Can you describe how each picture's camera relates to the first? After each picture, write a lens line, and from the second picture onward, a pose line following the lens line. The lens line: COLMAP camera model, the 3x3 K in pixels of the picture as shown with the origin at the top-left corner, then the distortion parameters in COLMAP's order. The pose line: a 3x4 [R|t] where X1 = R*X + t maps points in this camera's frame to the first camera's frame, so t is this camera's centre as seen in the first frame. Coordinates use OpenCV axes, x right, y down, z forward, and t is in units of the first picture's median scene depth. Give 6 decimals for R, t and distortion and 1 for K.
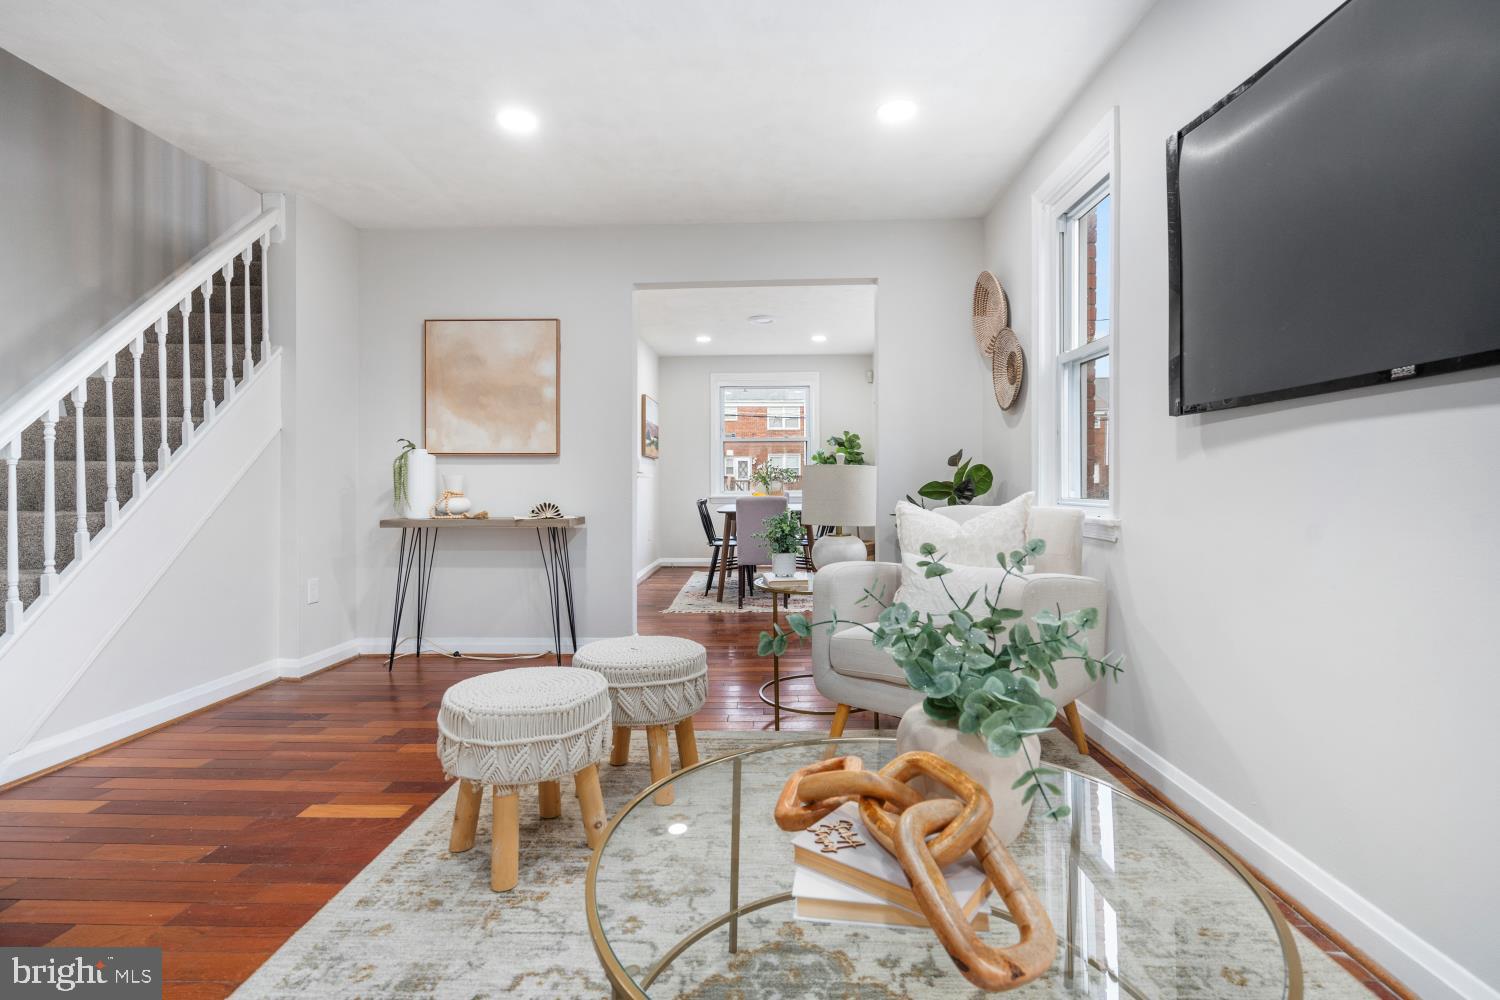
lens RADIAL K [[705.9, 0, 750.3], [0, 705.9, 492.1], [0, 0, 1]] dist [0.001337, 0.000303]
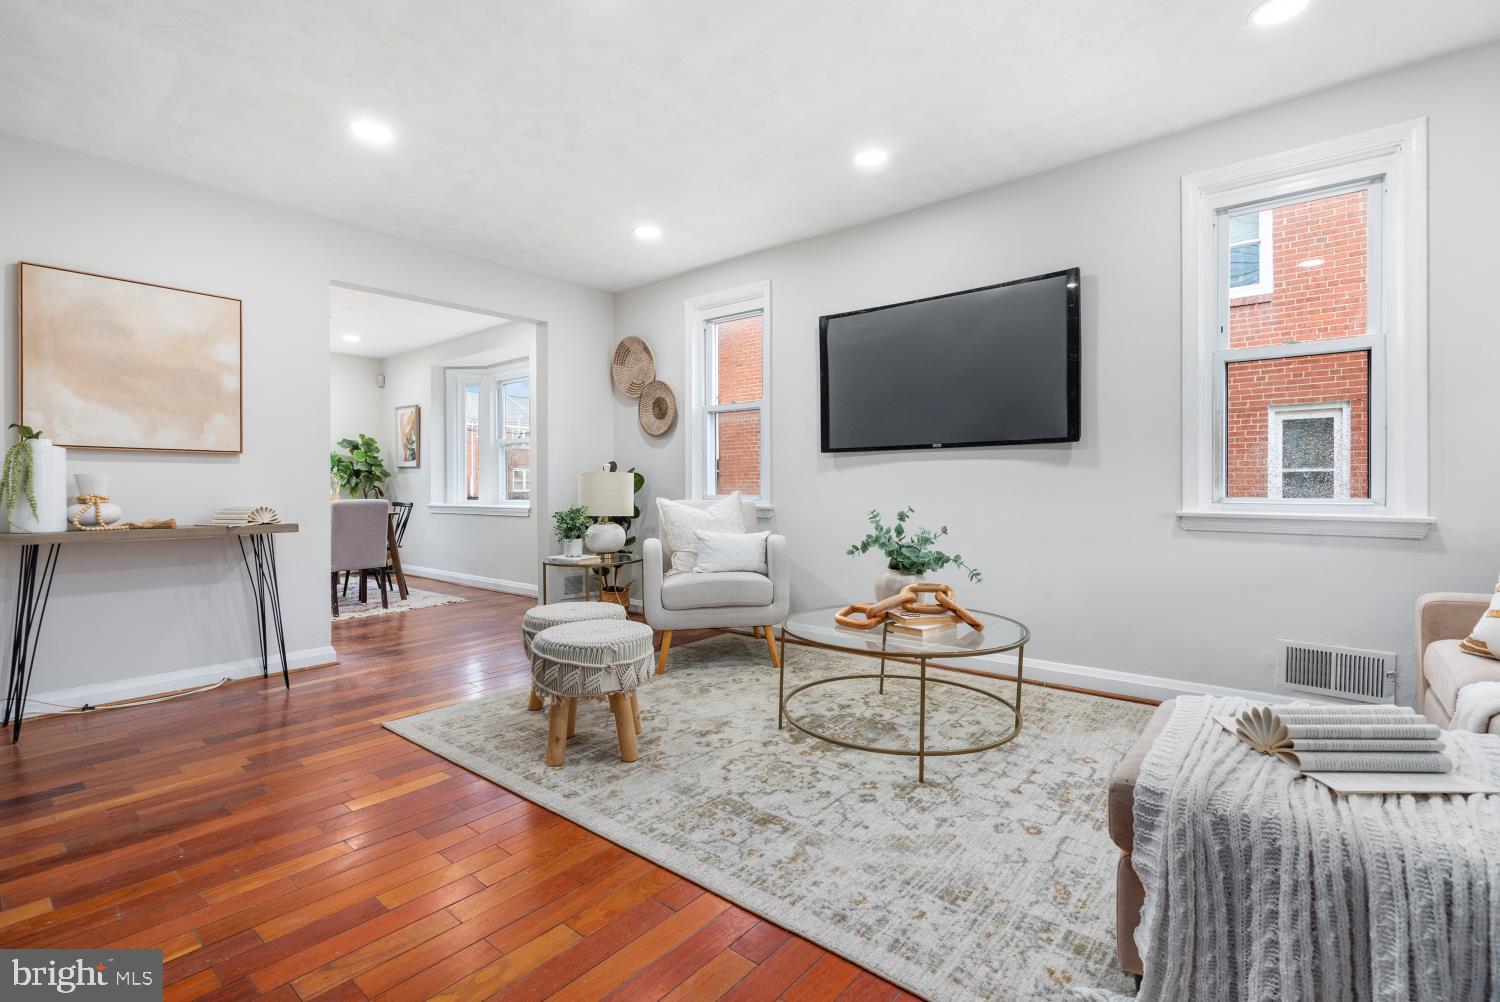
lens RADIAL K [[689.8, 0, 748.0], [0, 689.8, 500.5], [0, 0, 1]] dist [-0.002709, 0.000768]
pose [[0.616321, -0.013063, 0.787386, -0.915892], [0.011141, 0.999907, 0.007869, 0.010119], [-0.787416, 0.003922, 0.616410, -0.049981]]
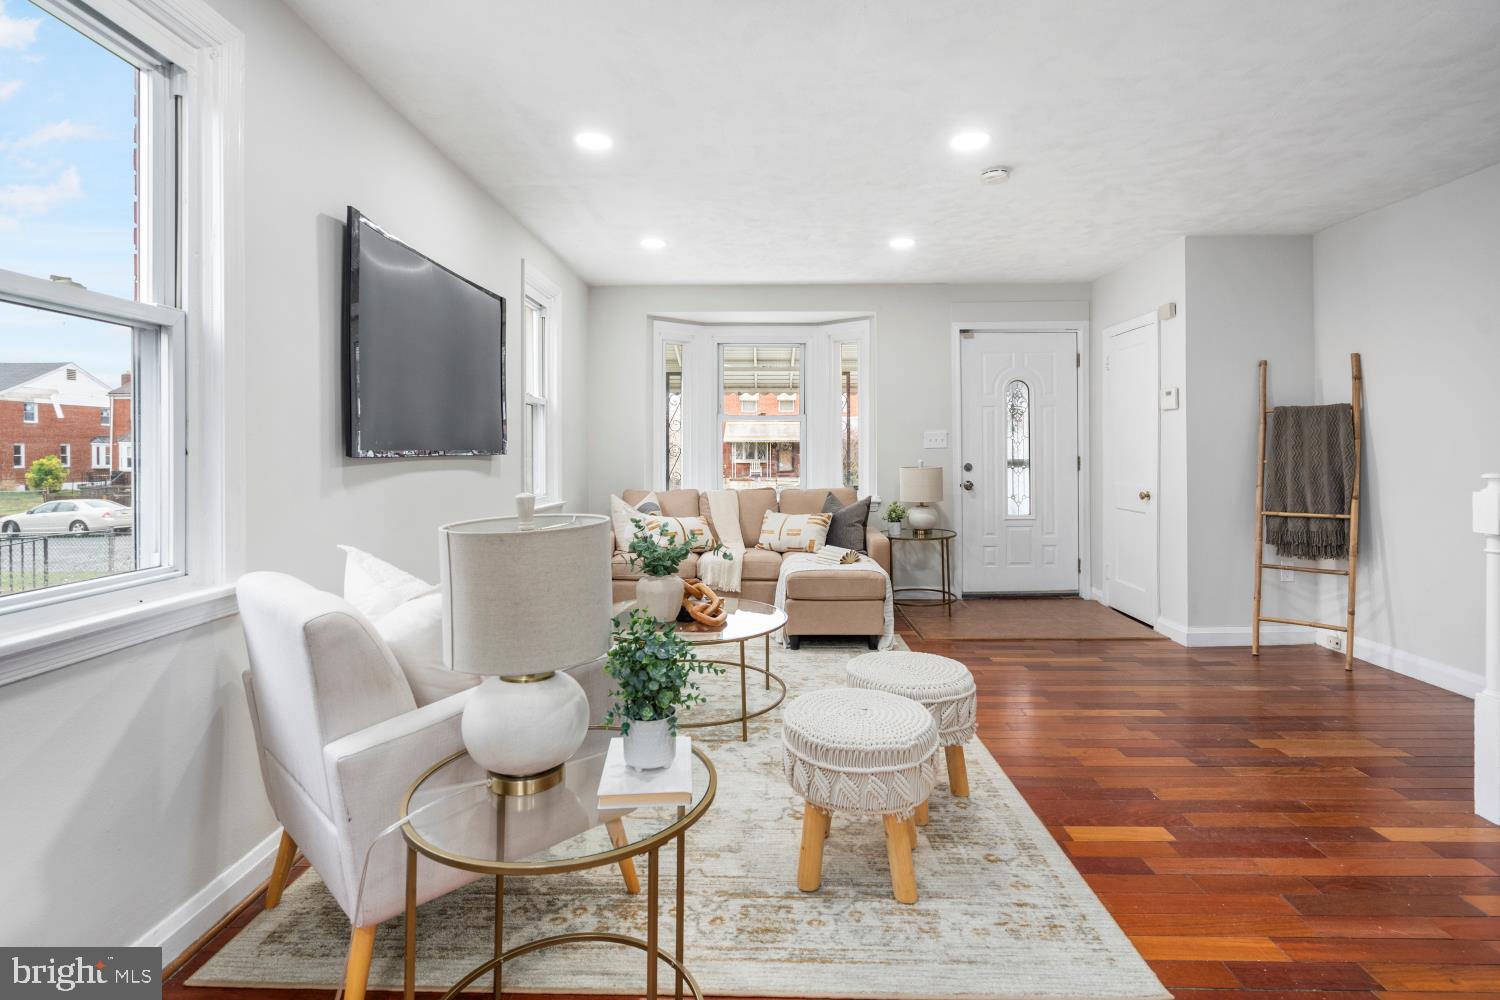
lens RADIAL K [[699.5, 0, 751.2], [0, 699.5, 435.0], [0, 0, 1]] dist [-0.000416, 0.000950]
pose [[-0.999861, 0.002689, -0.016465, -0.006952], [0.003104, 0.999677, -0.025243, -0.090810], [0.016392, -0.025291, -0.999546, 1.767441]]
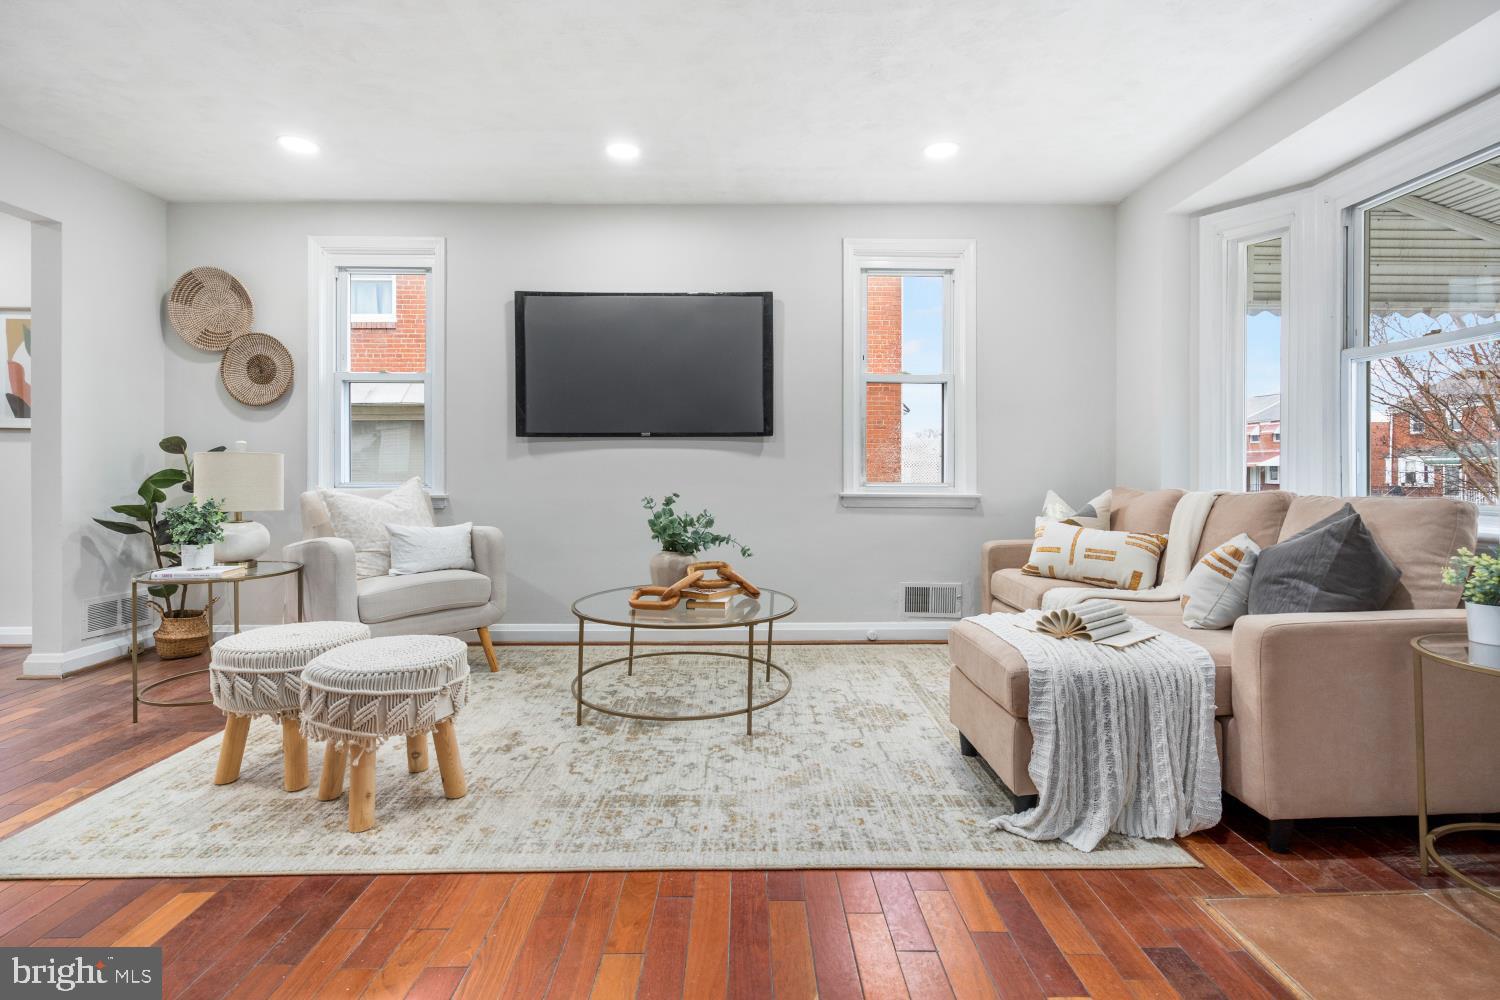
lens RADIAL K [[710.4, 0, 754.7], [0, 710.4, 483.7], [0, 0, 1]] dist [-0.002695, 0.000278]
pose [[-0.045015, -0.010589, 0.998930, -1.117716], [0.012993, 0.999853, 0.011184, 0.005249], [-0.998902, 0.013482, -0.044871, 0.368695]]
